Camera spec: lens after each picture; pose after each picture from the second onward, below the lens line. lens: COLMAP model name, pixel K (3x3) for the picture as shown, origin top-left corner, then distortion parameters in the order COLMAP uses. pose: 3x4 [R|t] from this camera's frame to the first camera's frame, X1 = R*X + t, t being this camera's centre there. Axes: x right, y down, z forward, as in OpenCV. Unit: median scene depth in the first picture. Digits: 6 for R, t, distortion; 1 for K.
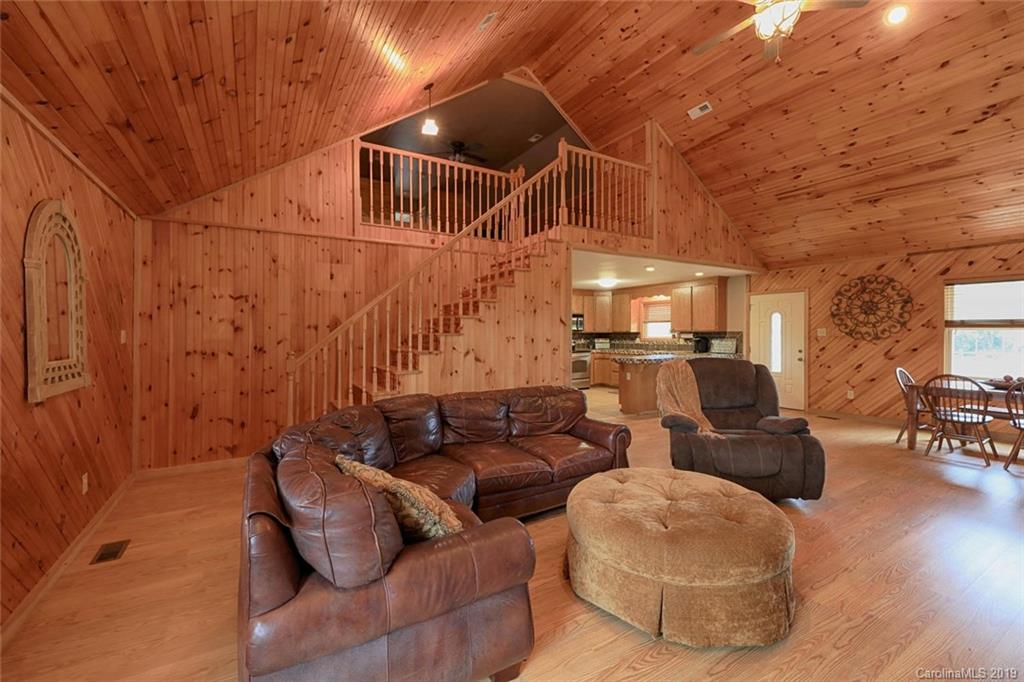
lens RADIAL K [[426.6, 0, 502.3], [0, 426.6, 330.4], [0, 0, 1]] dist [-0.000147, -0.002933]
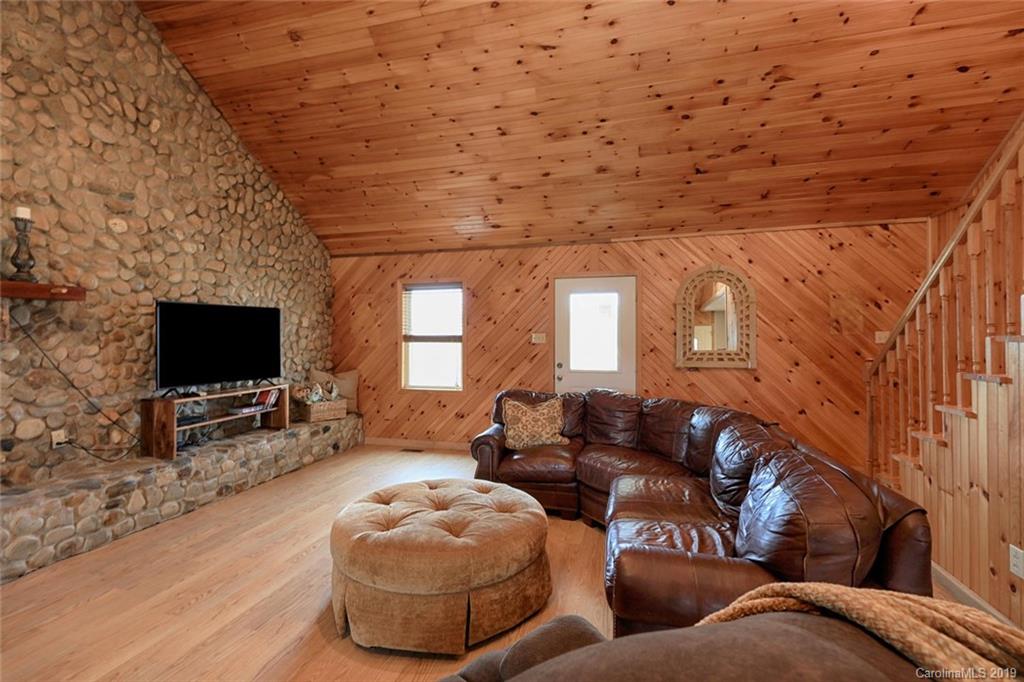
lens RADIAL K [[459.9, 0, 506.9], [0, 459.9, 337.3], [0, 0, 1]] dist [0.017573, -0.007737]
pose [[-0.703911, 0.009832, -0.710221, 0.377802], [0.012546, 0.999920, 0.001407, 0.000792], [0.710178, -0.007920, -0.703978, 0.653897]]
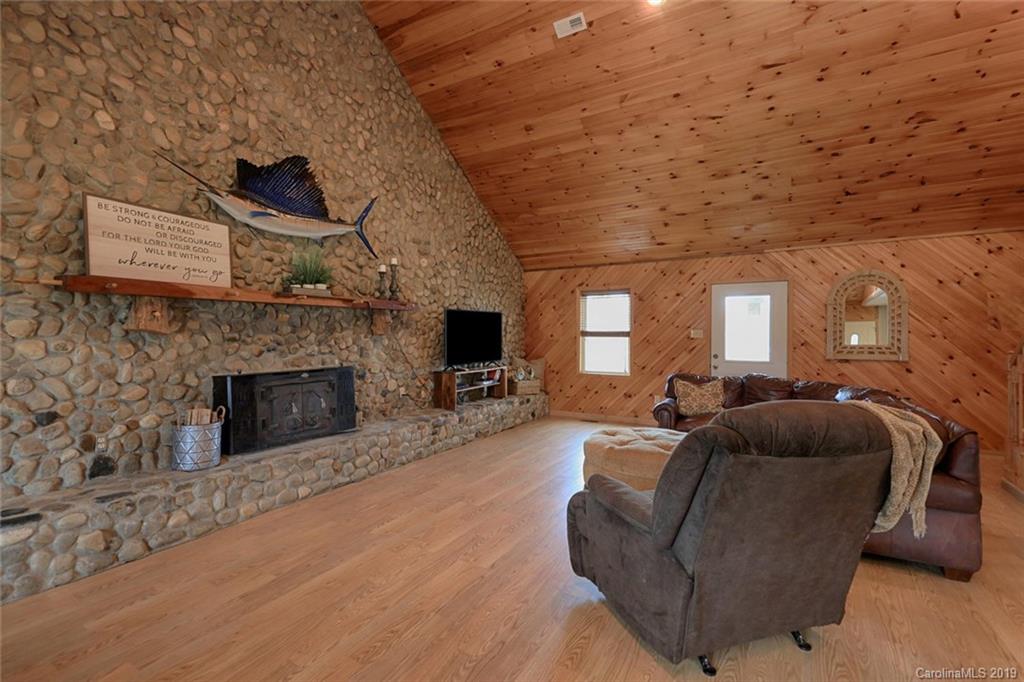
lens RADIAL K [[457.7, 0, 512.4], [0, 457.7, 337.0], [0, 0, 1]] dist [0.021469, -0.006537]
pose [[-0.863560, 0.012122, -0.504101, 0.632401], [0.010385, 0.999927, 0.006255, 0.000811], [0.504140, 0.000166, -0.863622, 0.791219]]
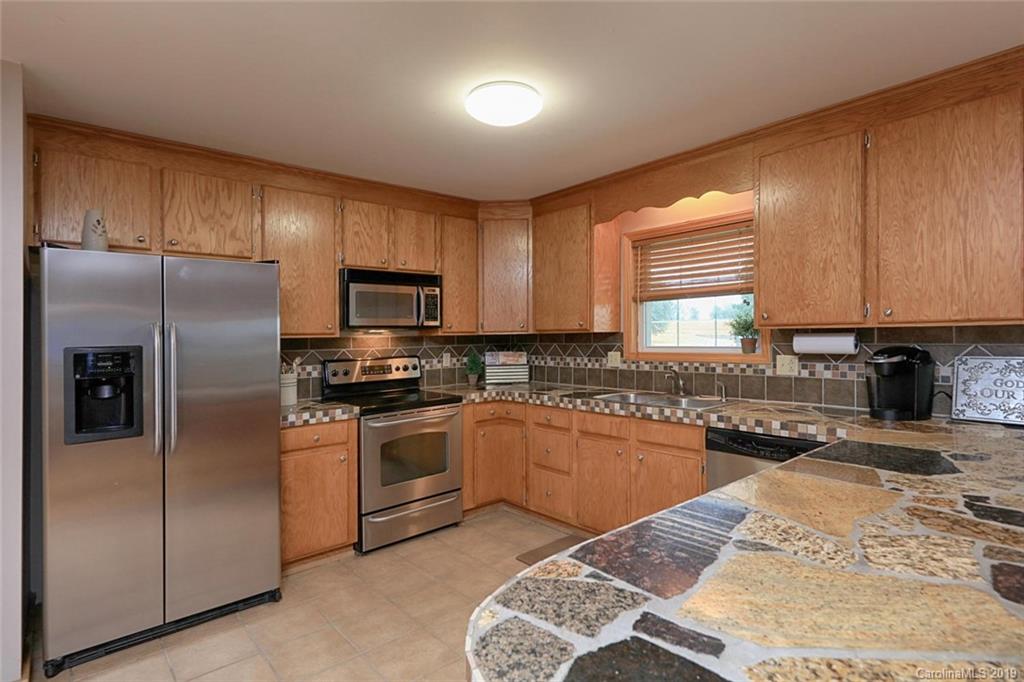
lens RADIAL K [[520.5, 0, 517.4], [0, 520.5, 337.2], [0, 0, 1]] dist [0.007109, -0.000204]
pose [[0.979699, -0.013043, 0.200052, 0.267022], [0.010774, 0.999865, 0.012425, 0.003529], [-0.200187, -0.010018, 0.979707, 0.989849]]
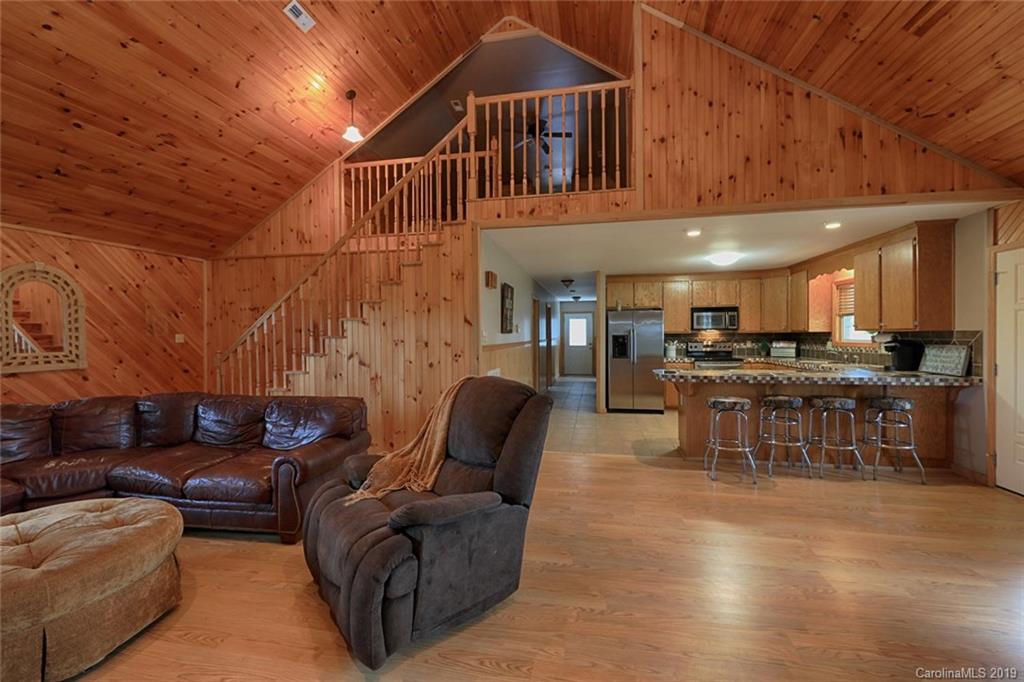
lens RADIAL K [[426.6, 0, 502.3], [0, 426.6, 330.4], [0, 0, 1]] dist [-0.000147, -0.002933]
pose [[0.742517, -0.006058, -0.669800, 0.584610], [0.008181, 0.999967, 0.000025, -0.002473], [0.669777, -0.005498, 0.742542, 0.357968]]
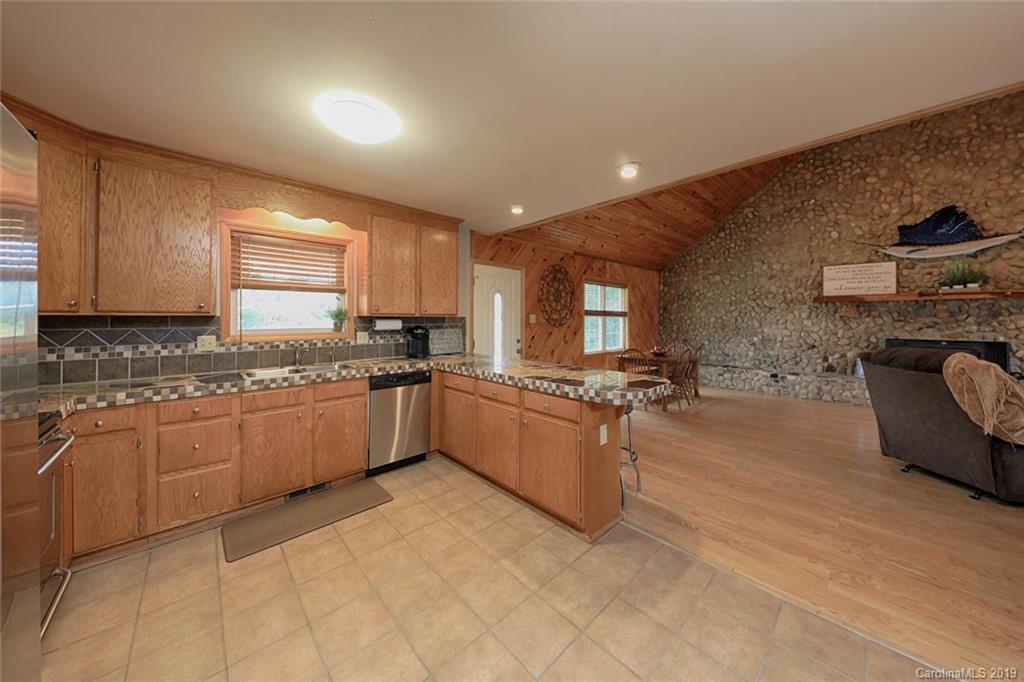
lens RADIAL K [[398.8, 0, 503.3], [0, 398.8, 323.7], [0, 0, 1]] dist [-0.012778, -0.000274]
pose [[-0.300001, -0.003804, 0.953931, -0.031733], [-0.002880, 0.999991, 0.003082, 0.012612], [-0.953934, -0.001823, -0.300010, 1.358592]]
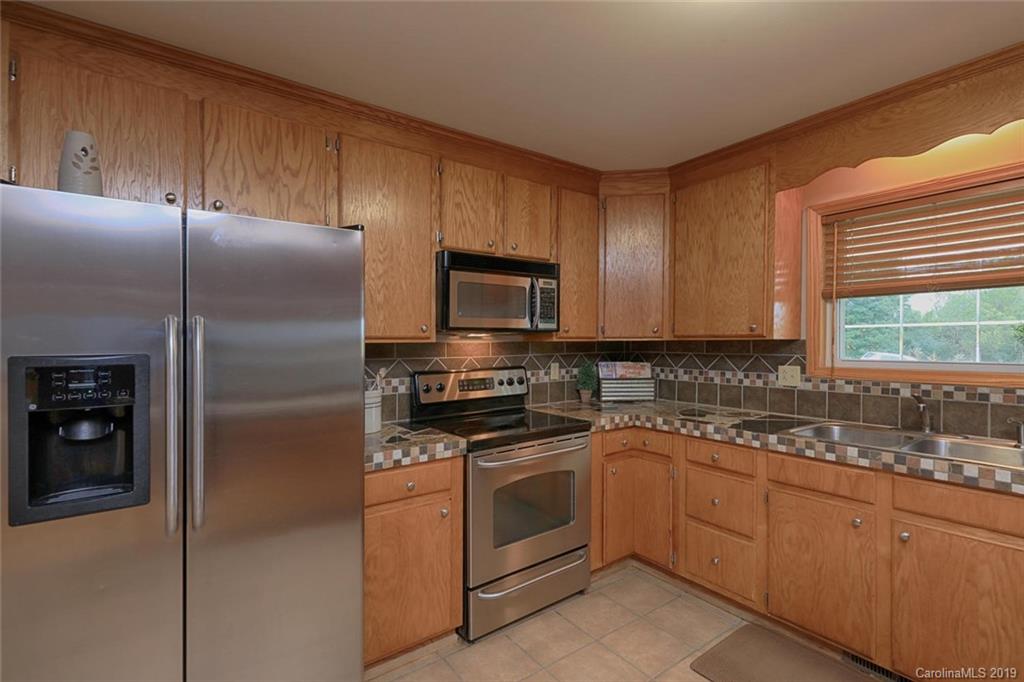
lens RADIAL K [[473.9, 0, 519.4], [0, 473.9, 346.3], [0, 0, 1]] dist [0.003007, -0.000773]
pose [[0.993057, -0.003487, 0.117580, 0.217649], [0.001159, 0.999802, 0.019865, 0.003883], [-0.117626, -0.019591, 0.992865, 1.172317]]
